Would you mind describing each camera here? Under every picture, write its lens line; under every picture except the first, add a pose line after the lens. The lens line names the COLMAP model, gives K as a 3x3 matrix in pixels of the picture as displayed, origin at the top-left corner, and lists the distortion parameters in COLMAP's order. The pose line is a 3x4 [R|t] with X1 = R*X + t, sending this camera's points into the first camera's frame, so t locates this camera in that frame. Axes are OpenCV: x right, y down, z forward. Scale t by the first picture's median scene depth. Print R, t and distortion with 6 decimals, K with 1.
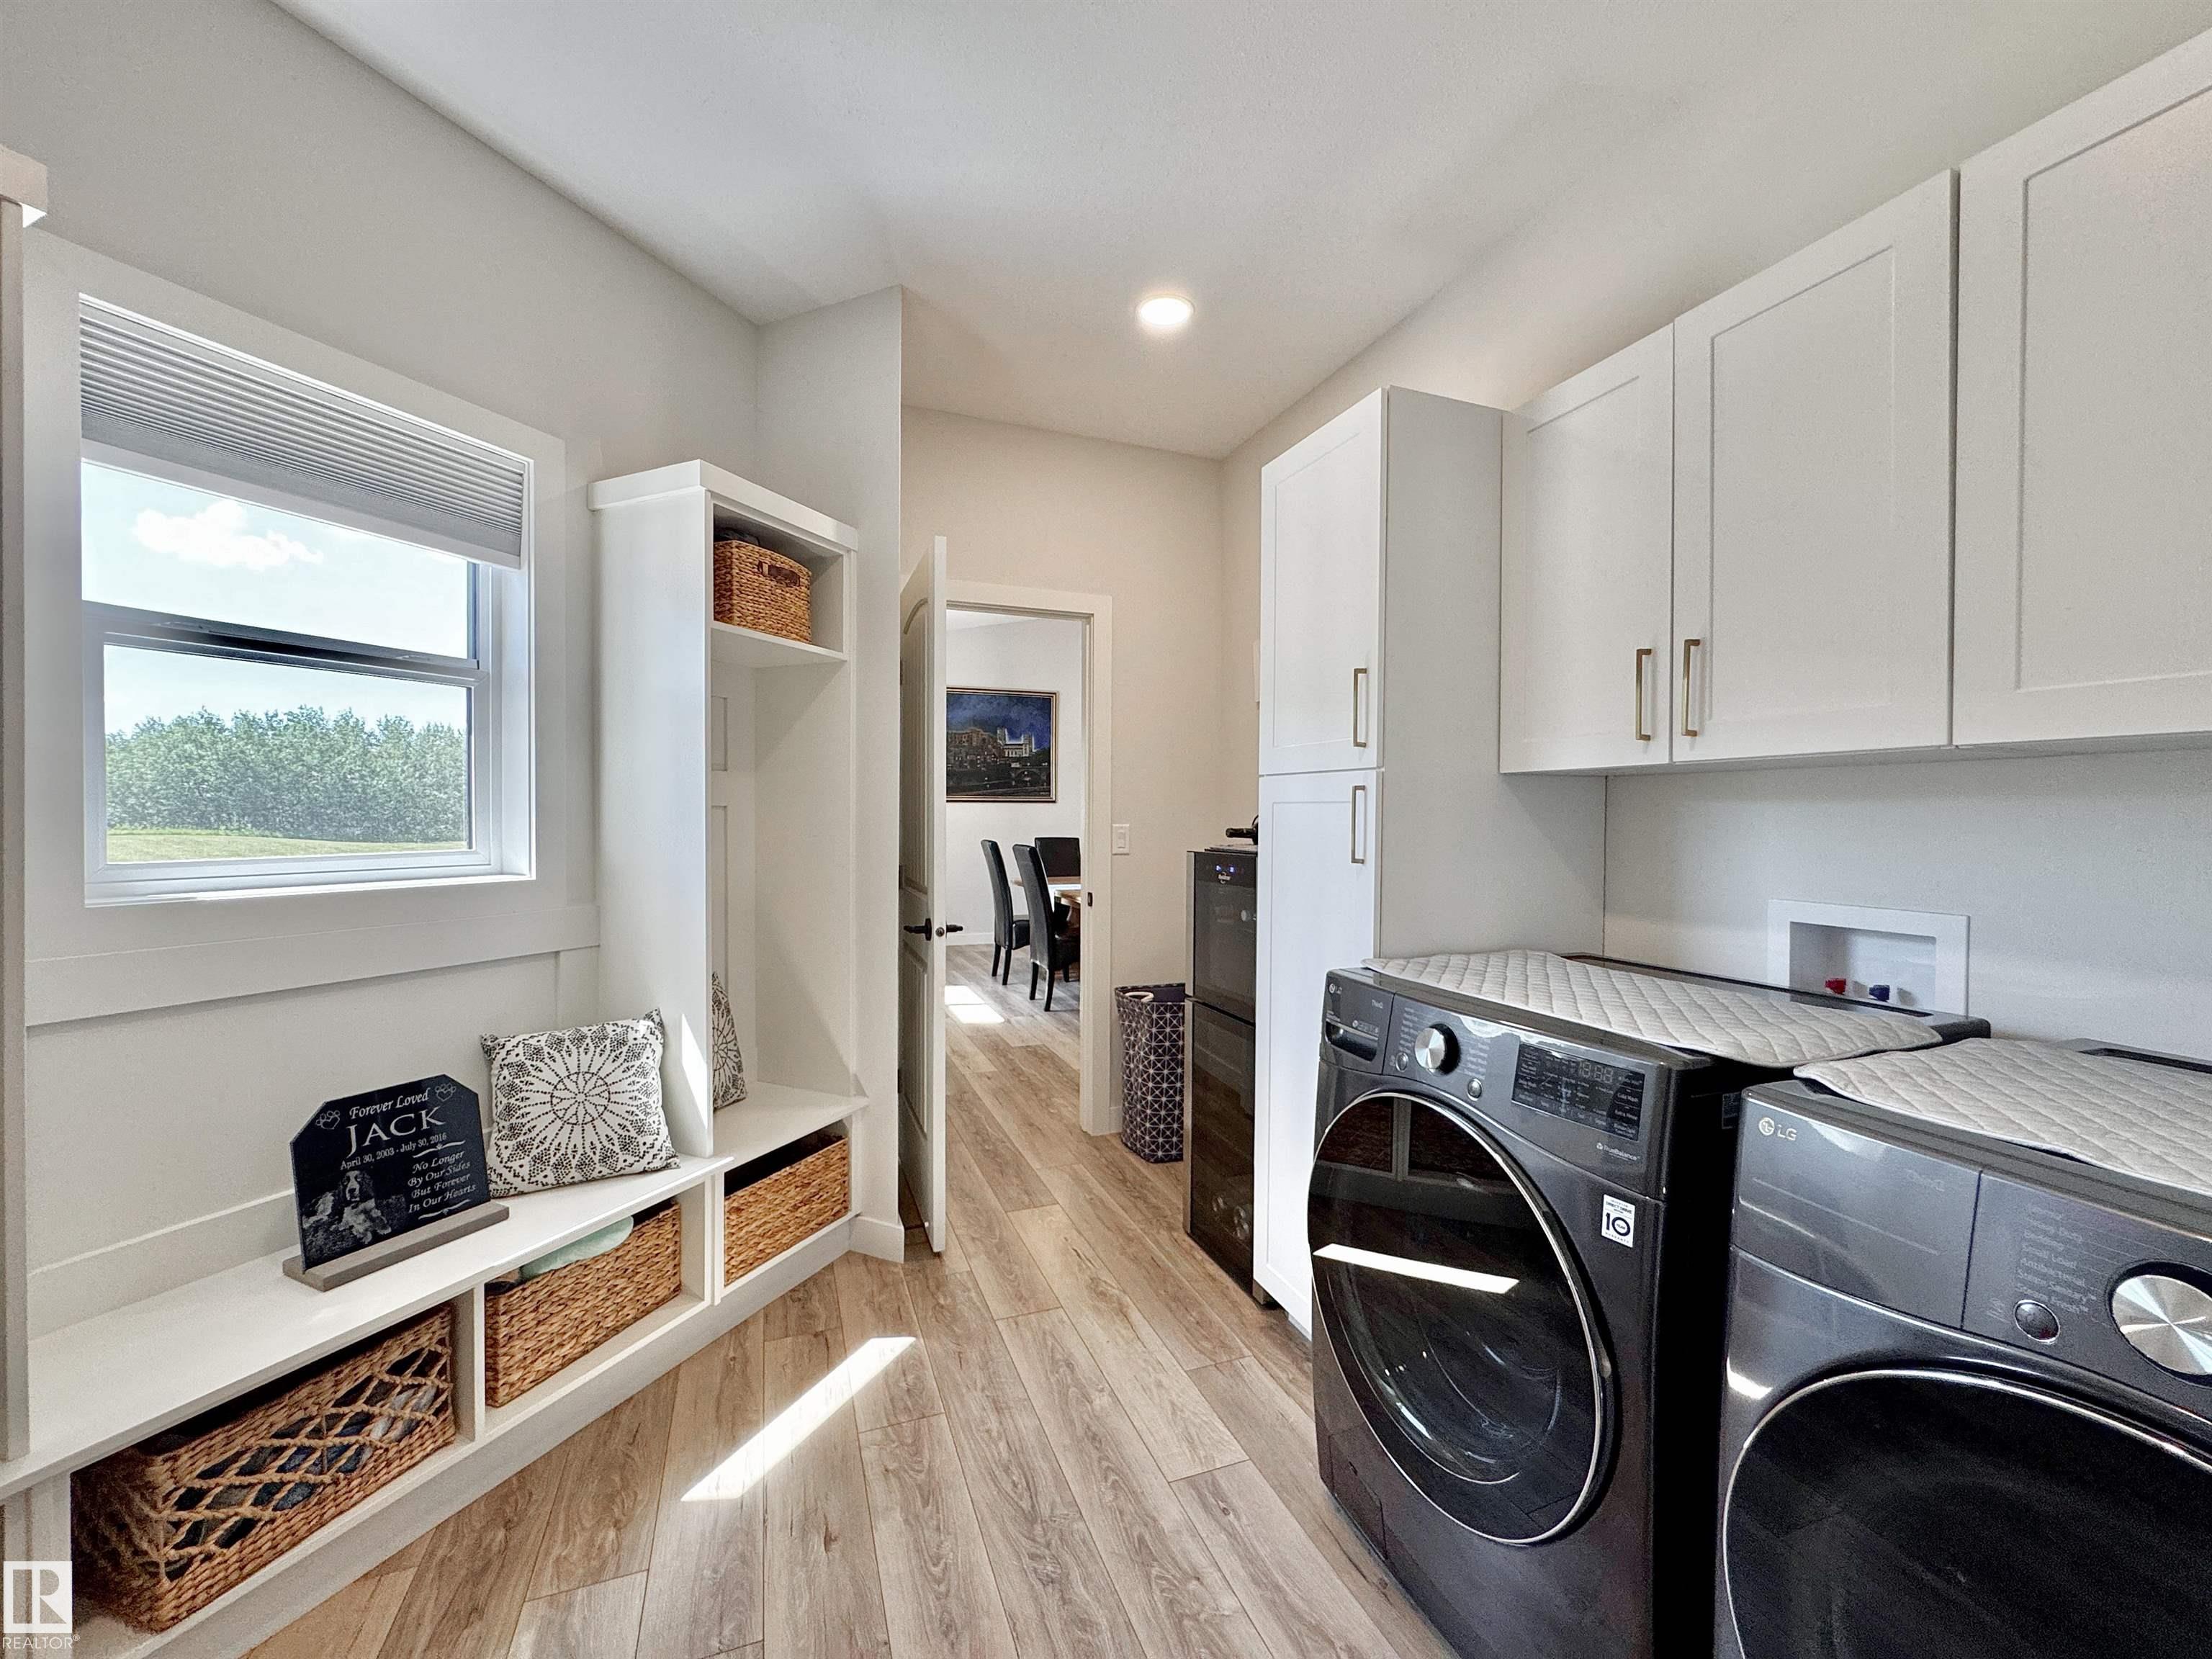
lens RADIAL K [[885.2, 0, 1107.5], [0, 885.2, 830.2], [0, 0, 1]] dist [0.002482, -0.000579]
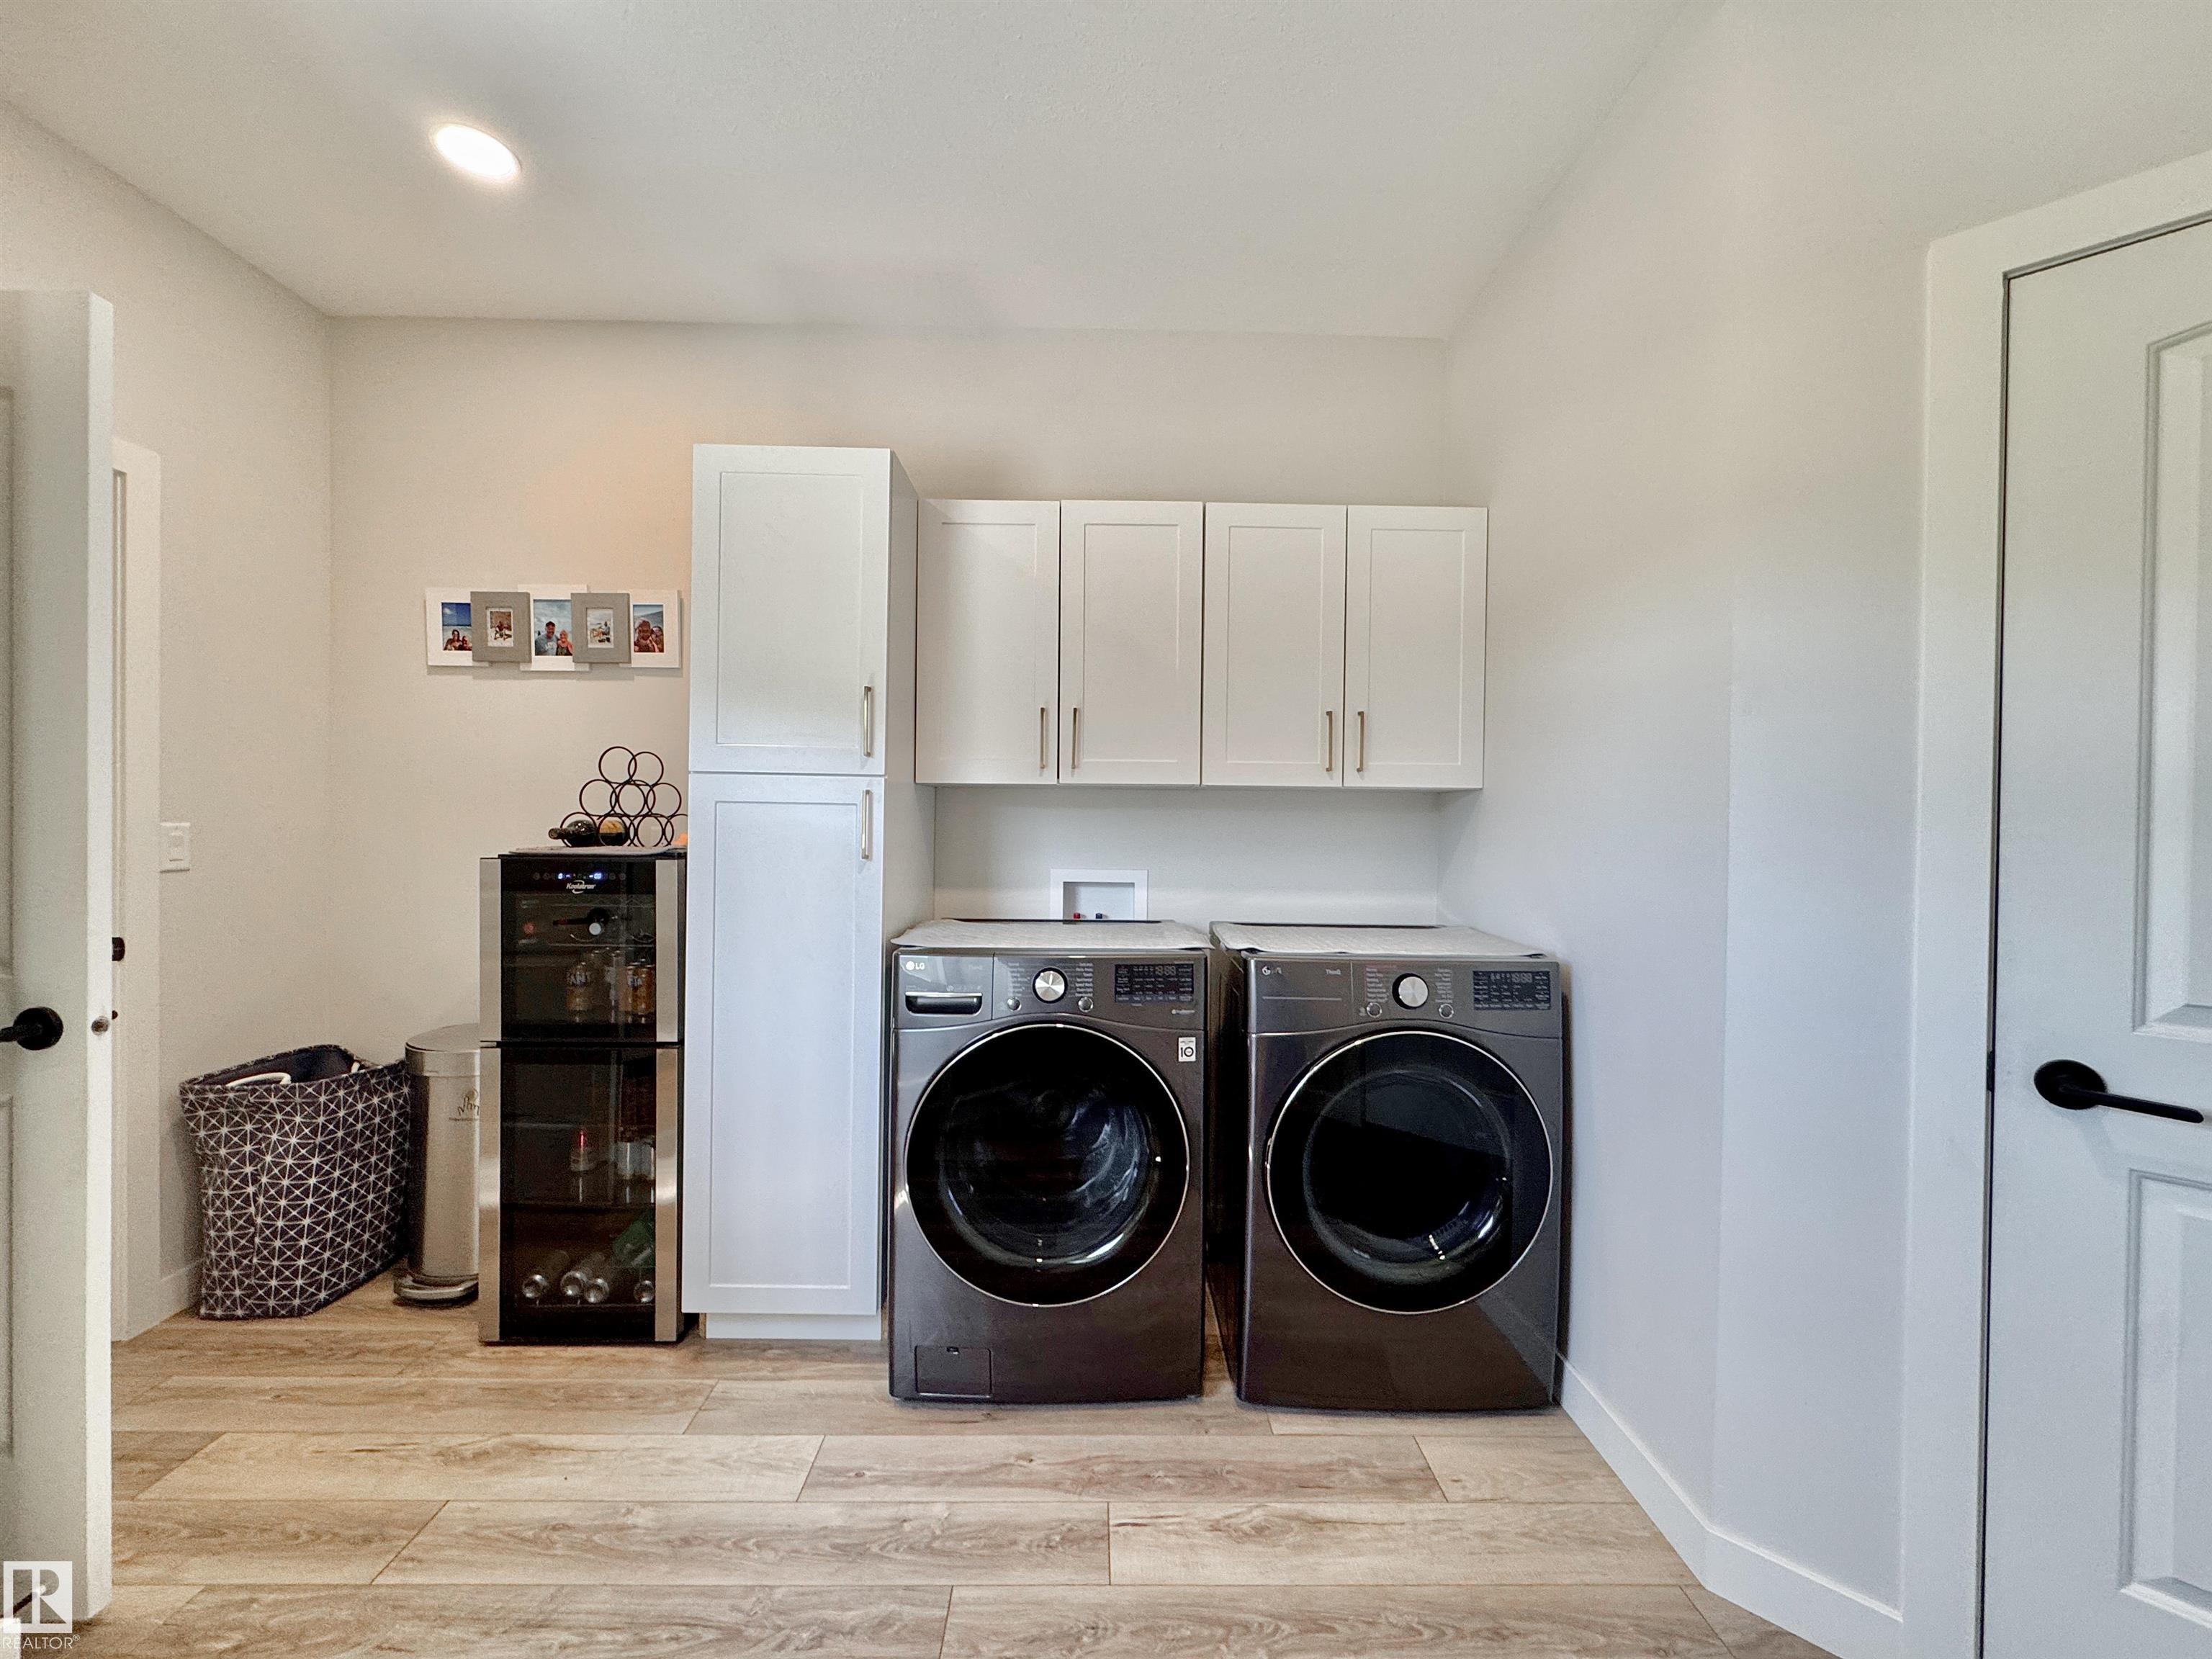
lens RADIAL K [[885.2, 0, 1108.4], [0, 885.2, 823.3], [0, 0, 1]] dist [0.002482, -0.000579]
pose [[0.345904, -0.009445, 0.938222, -0.746607], [0.004887, 0.999954, 0.008265, -0.018251], [-0.938257, 0.001726, 0.345934, 0.350220]]
